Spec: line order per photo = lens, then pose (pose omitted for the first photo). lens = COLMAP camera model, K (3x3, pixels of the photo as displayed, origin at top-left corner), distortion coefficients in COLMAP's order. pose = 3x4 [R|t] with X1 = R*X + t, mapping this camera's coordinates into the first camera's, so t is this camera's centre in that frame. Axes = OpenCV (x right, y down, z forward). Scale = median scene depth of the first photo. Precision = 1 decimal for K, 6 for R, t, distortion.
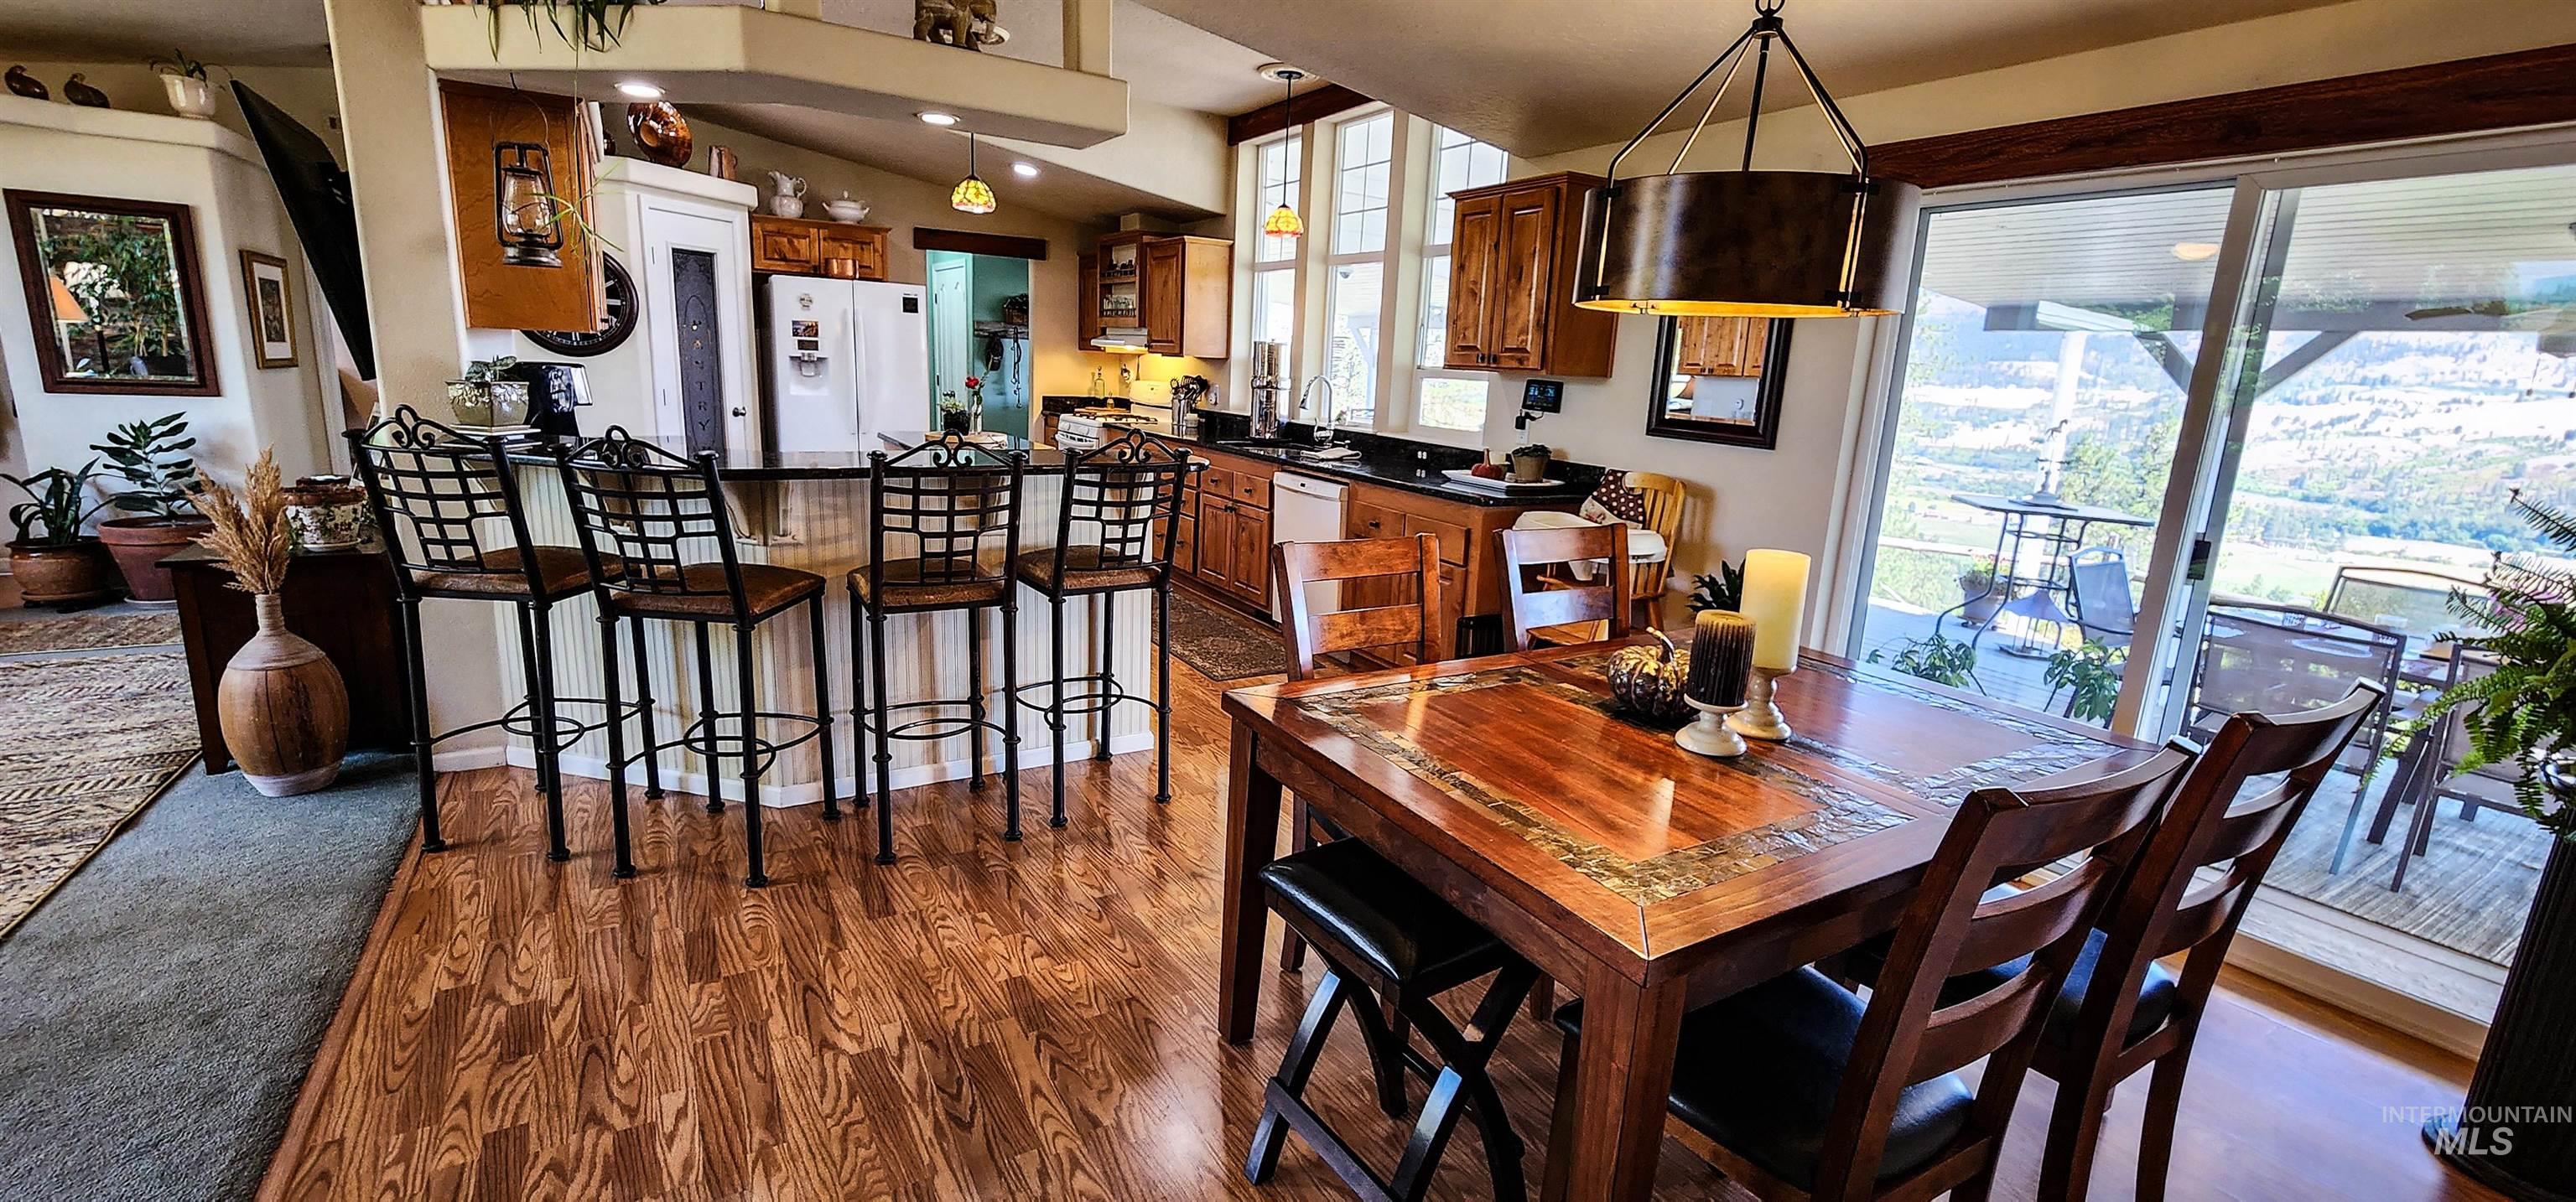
lens RADIAL K [[1062.8, 0, 1280.3], [0, 1062.8, 591.1], [0, 0, 1]] dist [-0.004426, 0.001948]
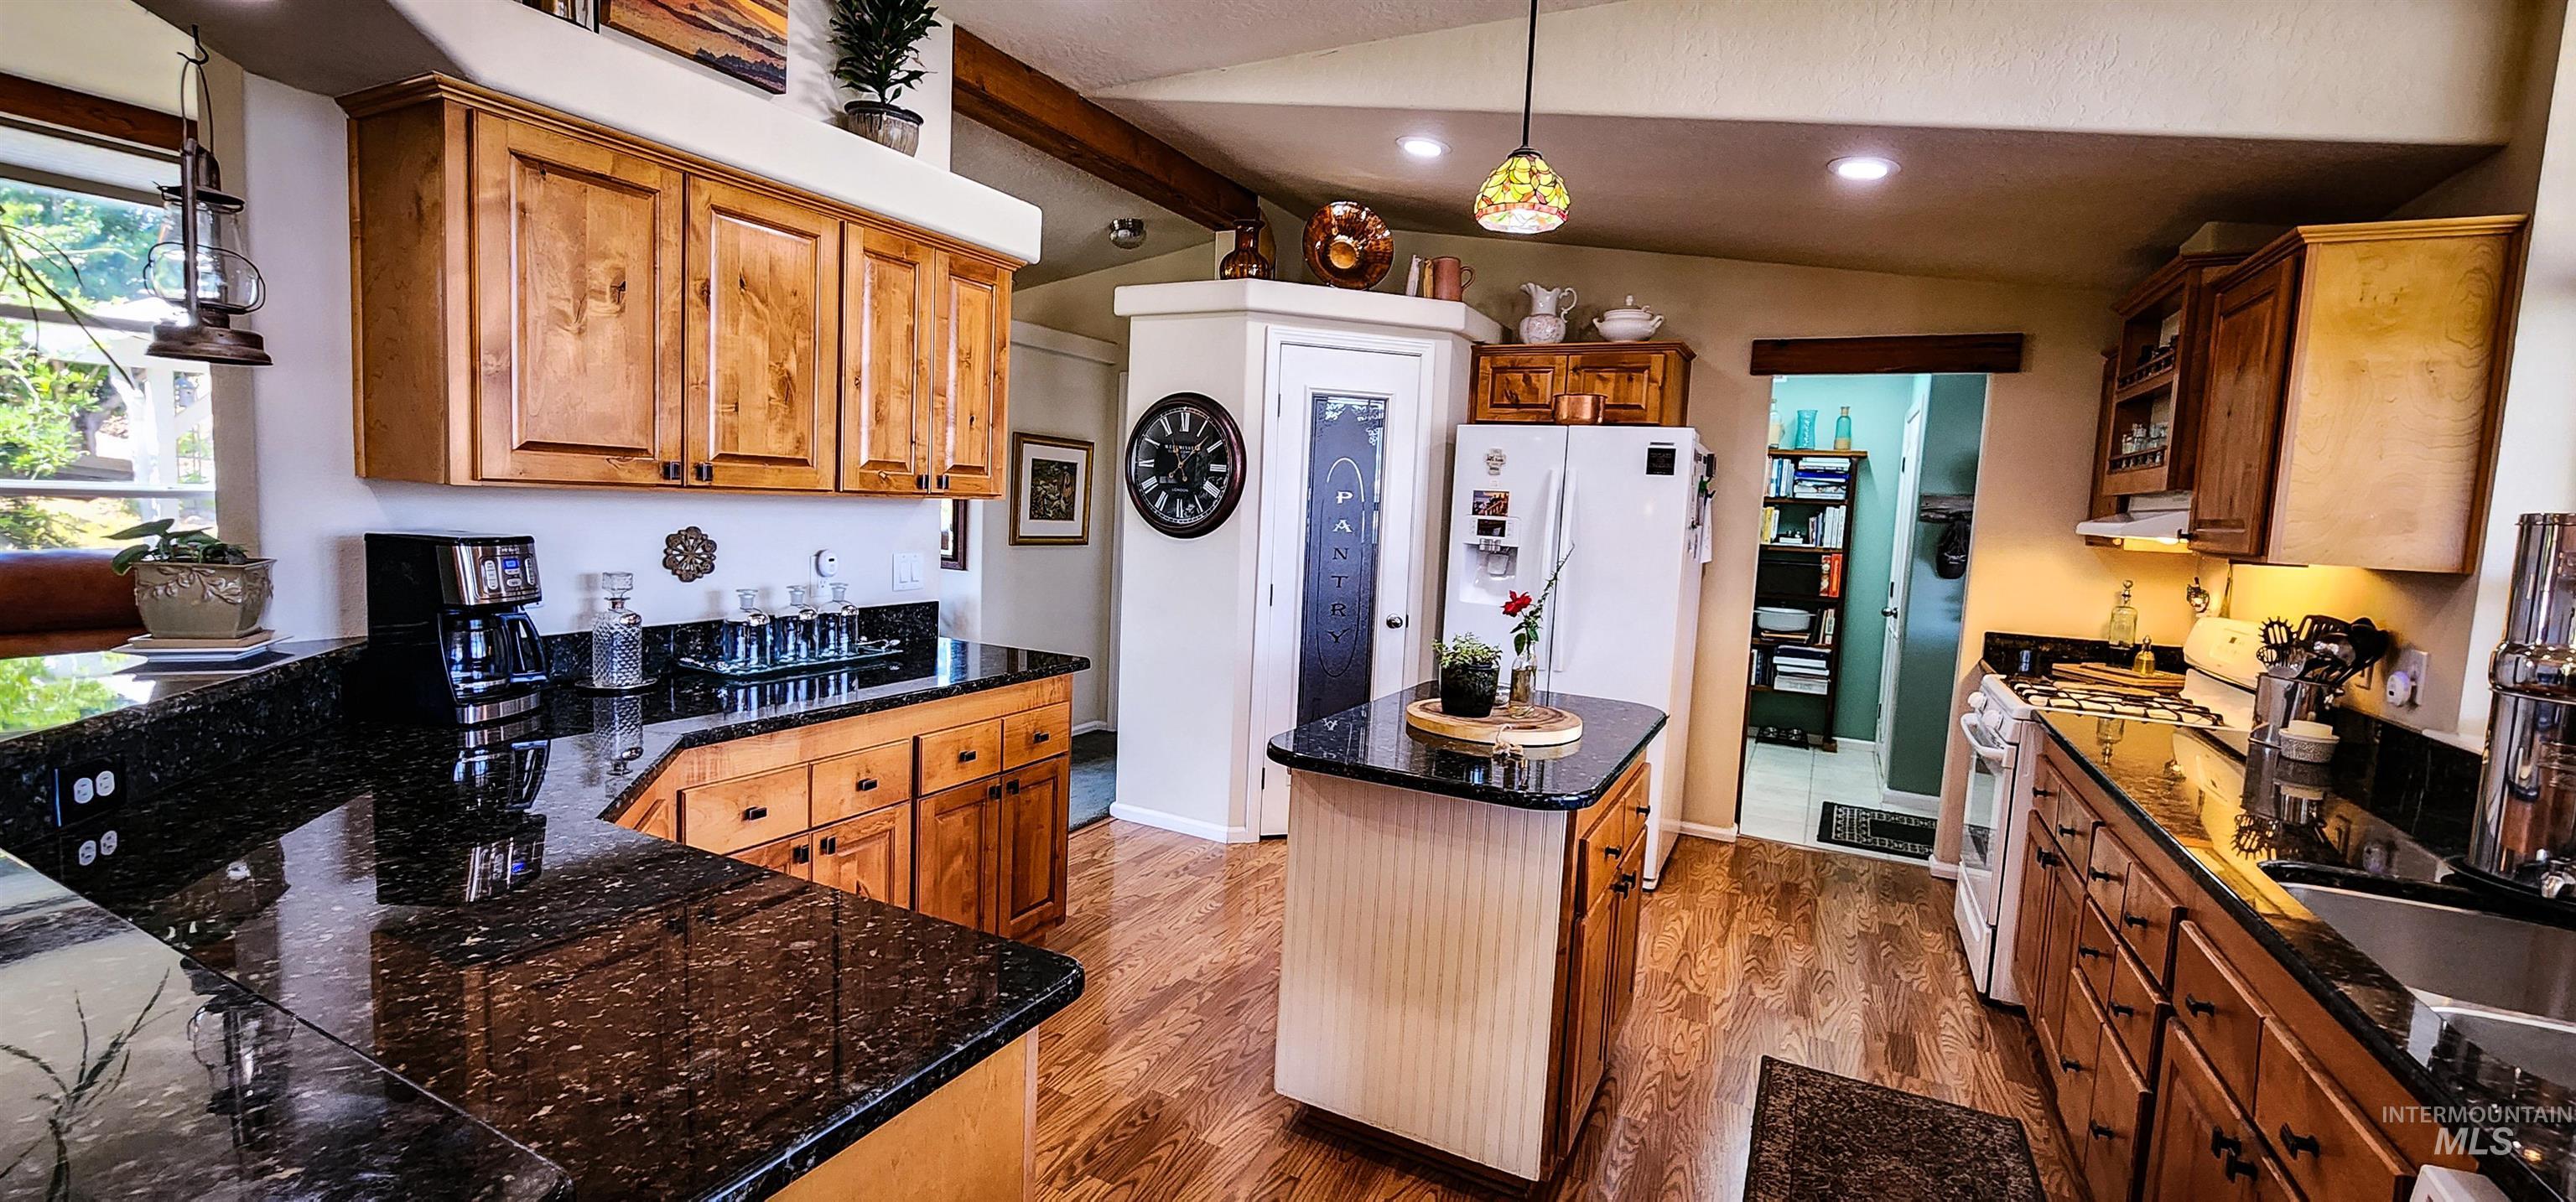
lens RADIAL K [[1062.8, 0, 1286.1], [0, 1062.8, 589.8], [0, 0, 1]] dist [-0.004426, 0.001948]
pose [[0.533095, 0.052791, -0.844407, 0.039090], [-0.203651, 0.976713, -0.067507, -0.149120], [0.821179, 0.207952, 0.531432, 0.666157]]
